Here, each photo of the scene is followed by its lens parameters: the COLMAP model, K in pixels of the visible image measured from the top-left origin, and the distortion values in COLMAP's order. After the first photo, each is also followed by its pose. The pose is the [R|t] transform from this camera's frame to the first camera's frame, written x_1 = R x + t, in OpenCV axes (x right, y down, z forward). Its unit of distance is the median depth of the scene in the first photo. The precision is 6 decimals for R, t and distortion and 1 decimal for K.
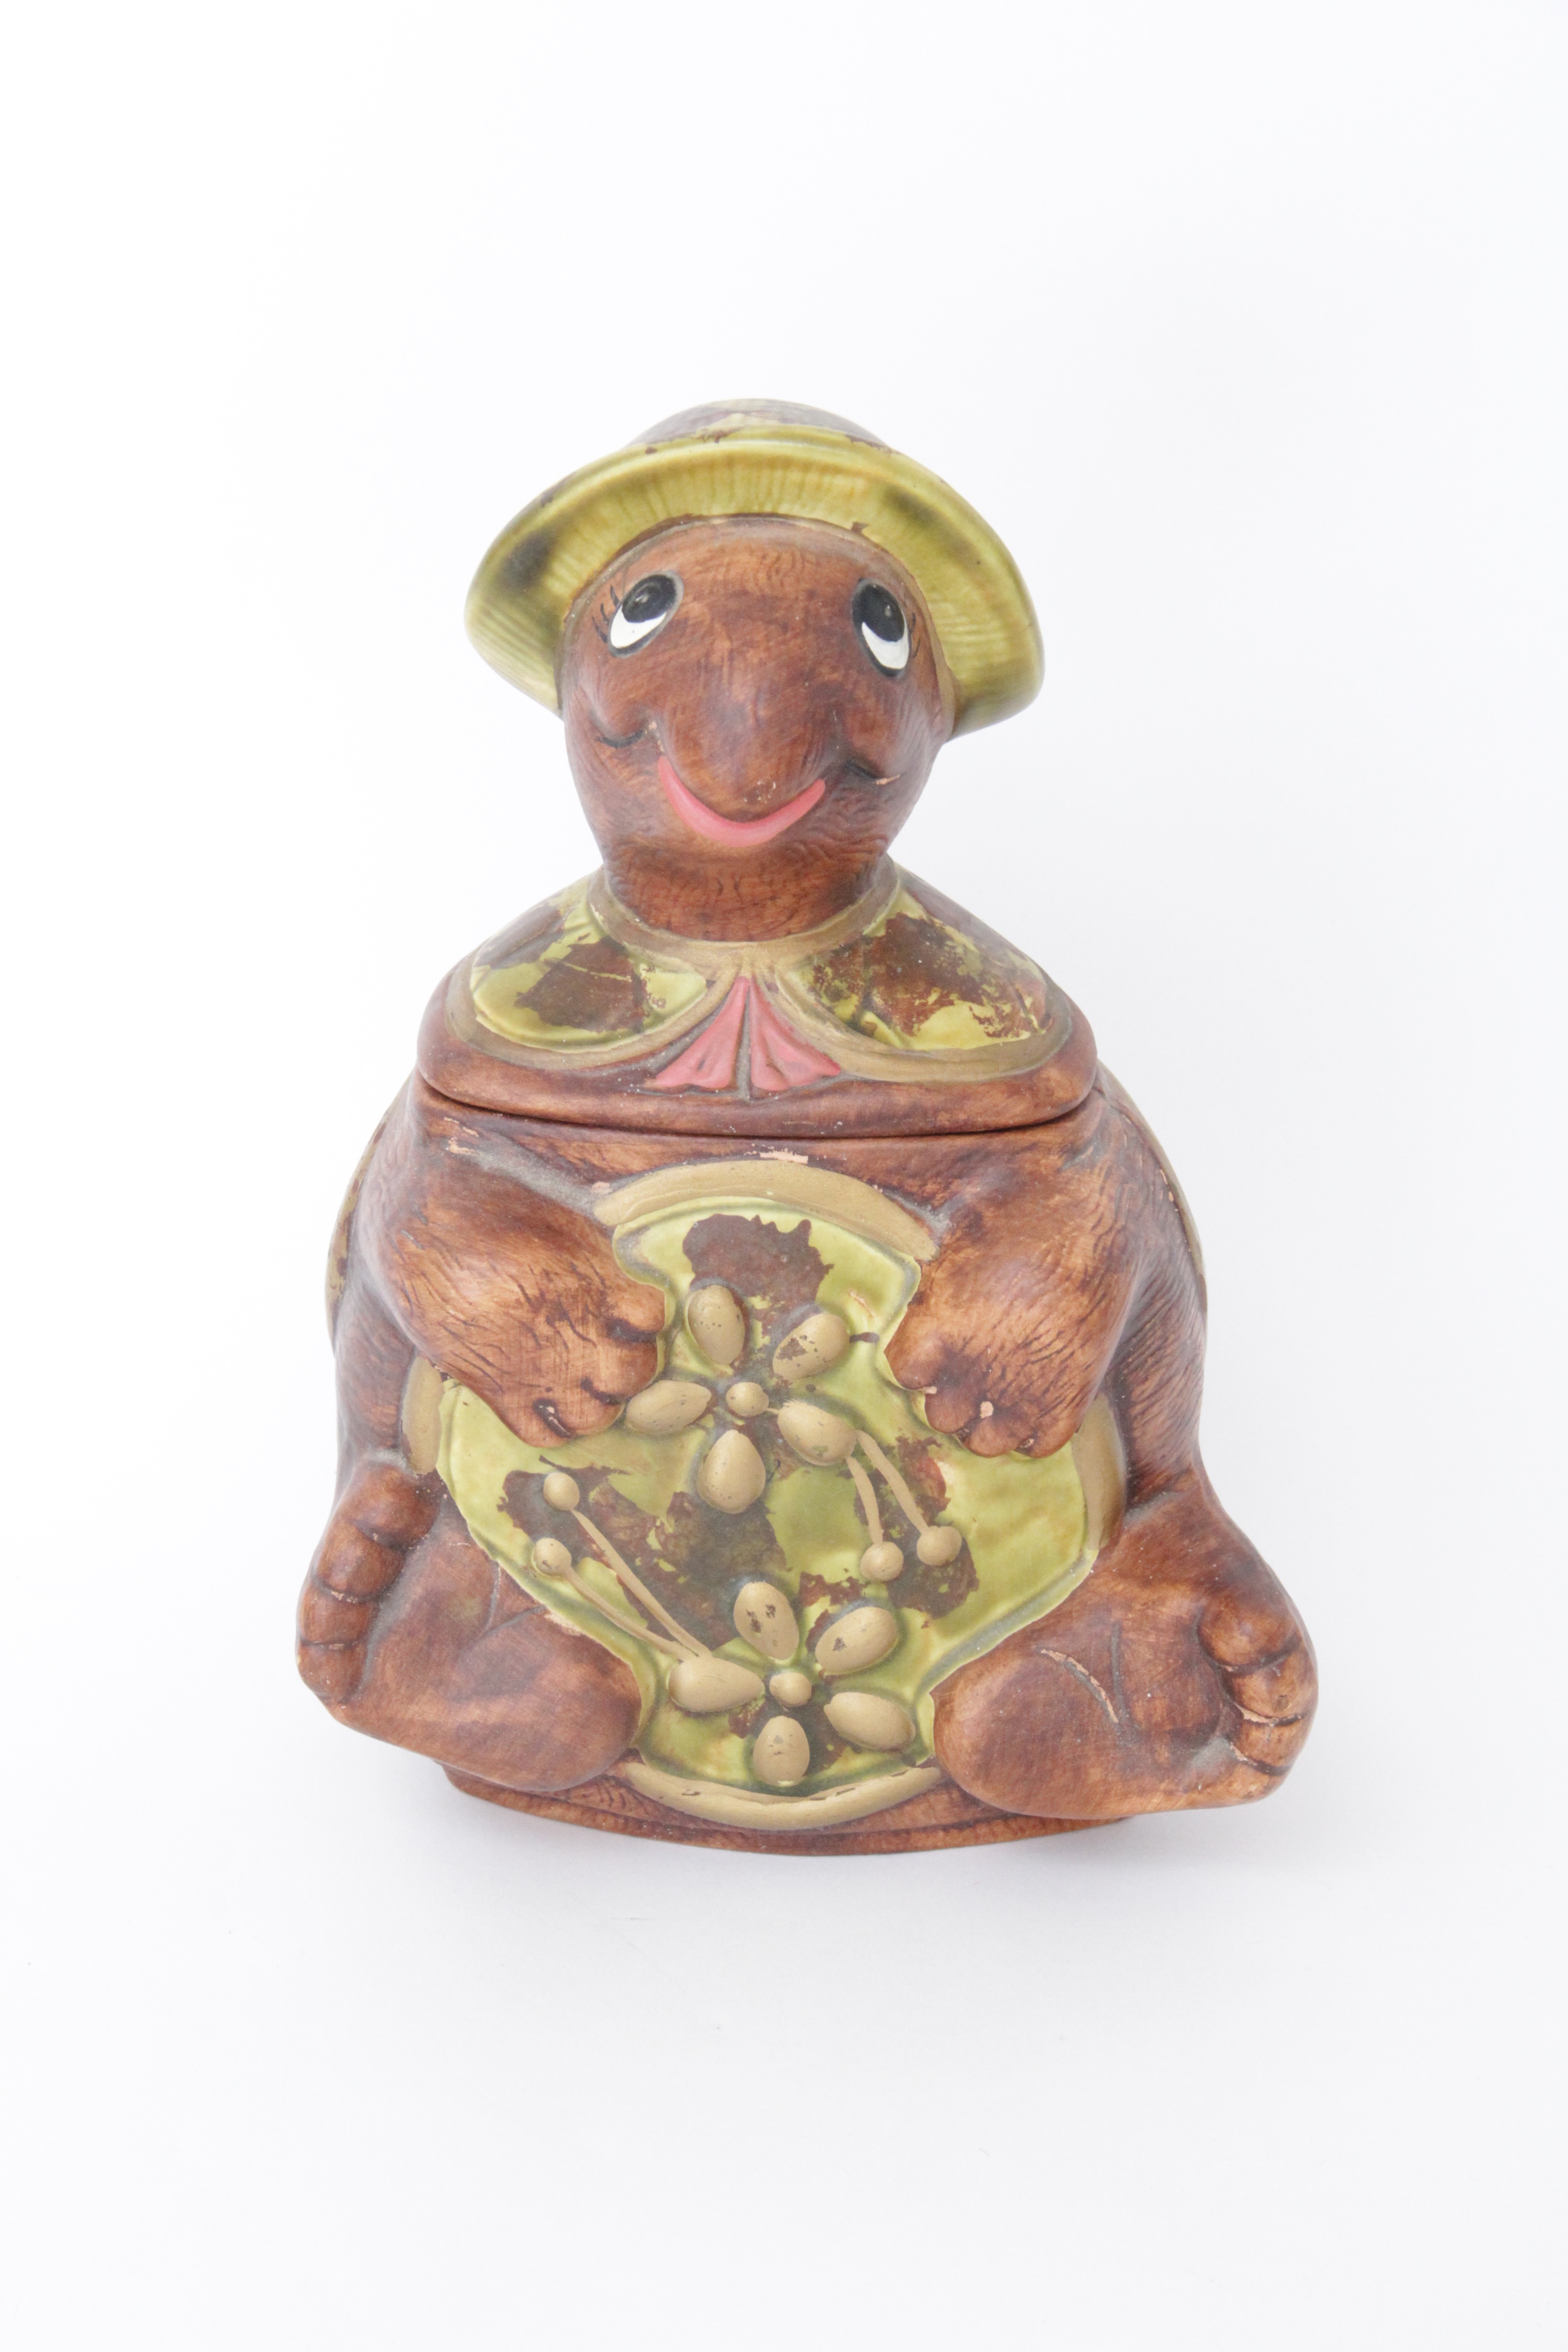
lens RADIAL K [[5425.9, 0, 784.0], [0, 5425.9, 1176.0], [0, 0, 1]] dist [0.095396, 0.169105]
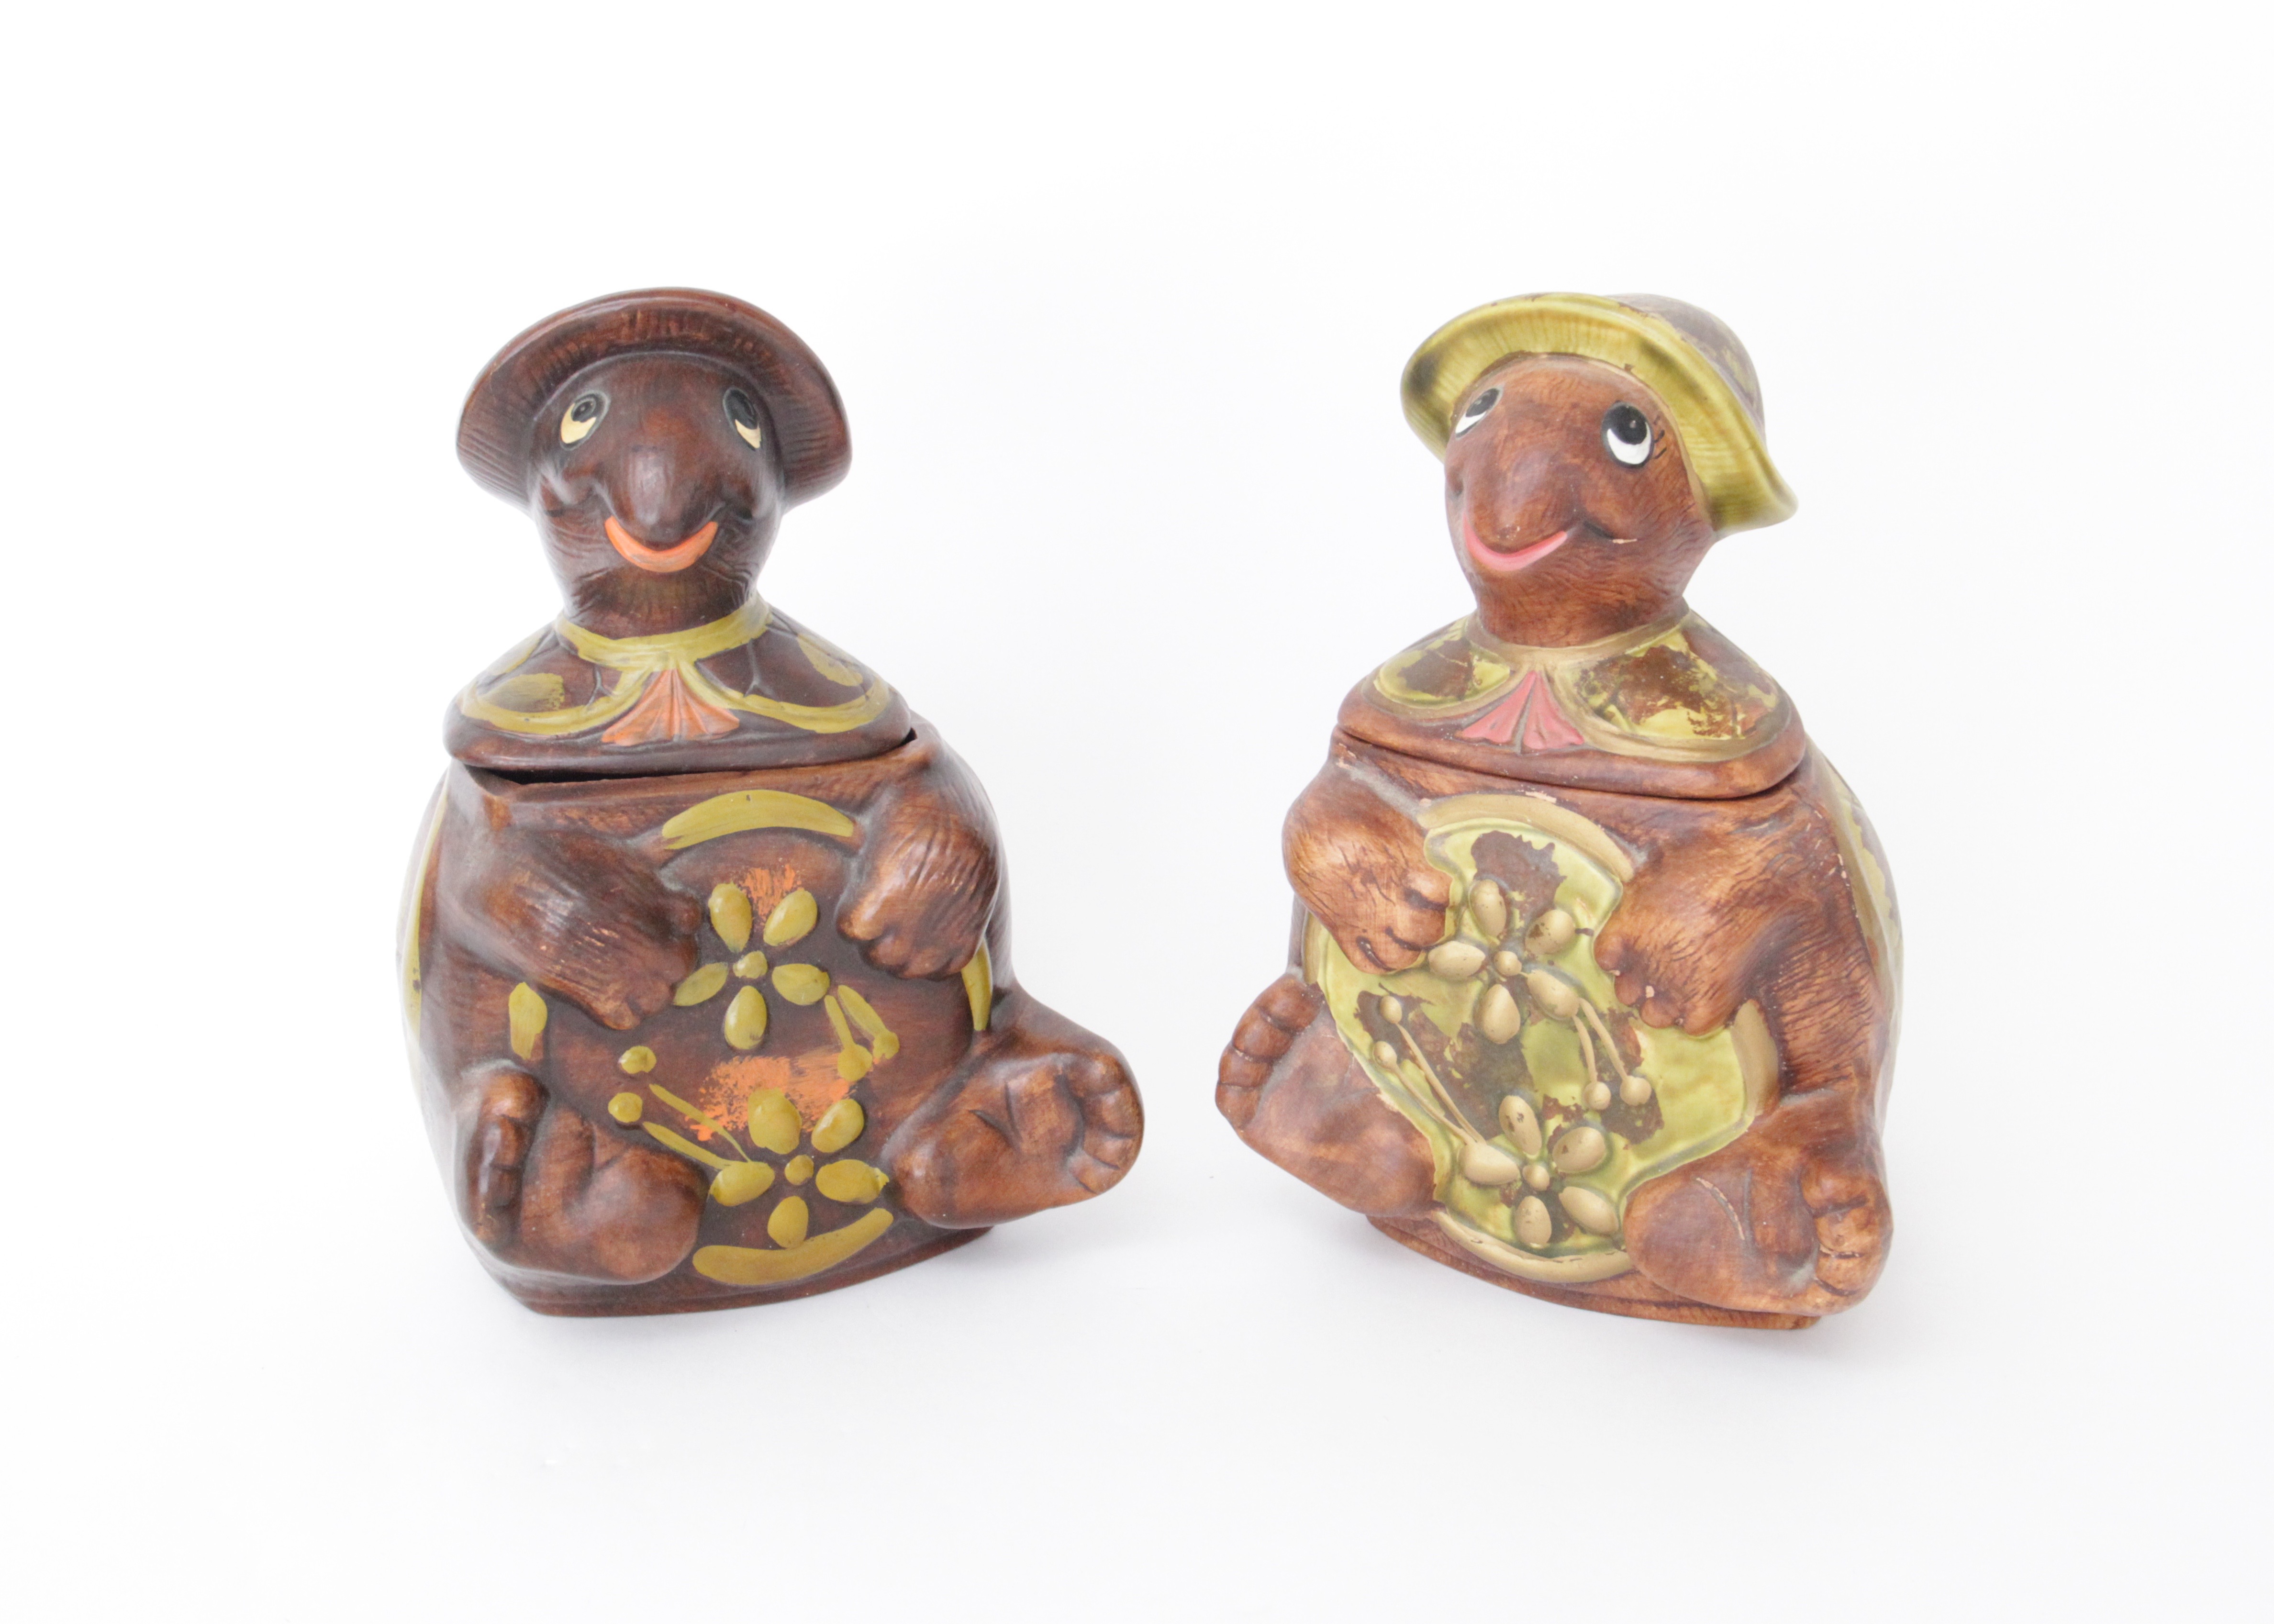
lens RADIAL K [[3827.1, 0, 1137.0], [0, 3827.1, 812.0], [0, 0, 1]] dist [-0.127362, -0.028505]
pose [[0.859829, 0.124548, -0.495158, 0.408755], [-0.163823, 0.985814, -0.036512, 0.054891], [0.483586, 0.112513, 0.868035, 0.064017]]
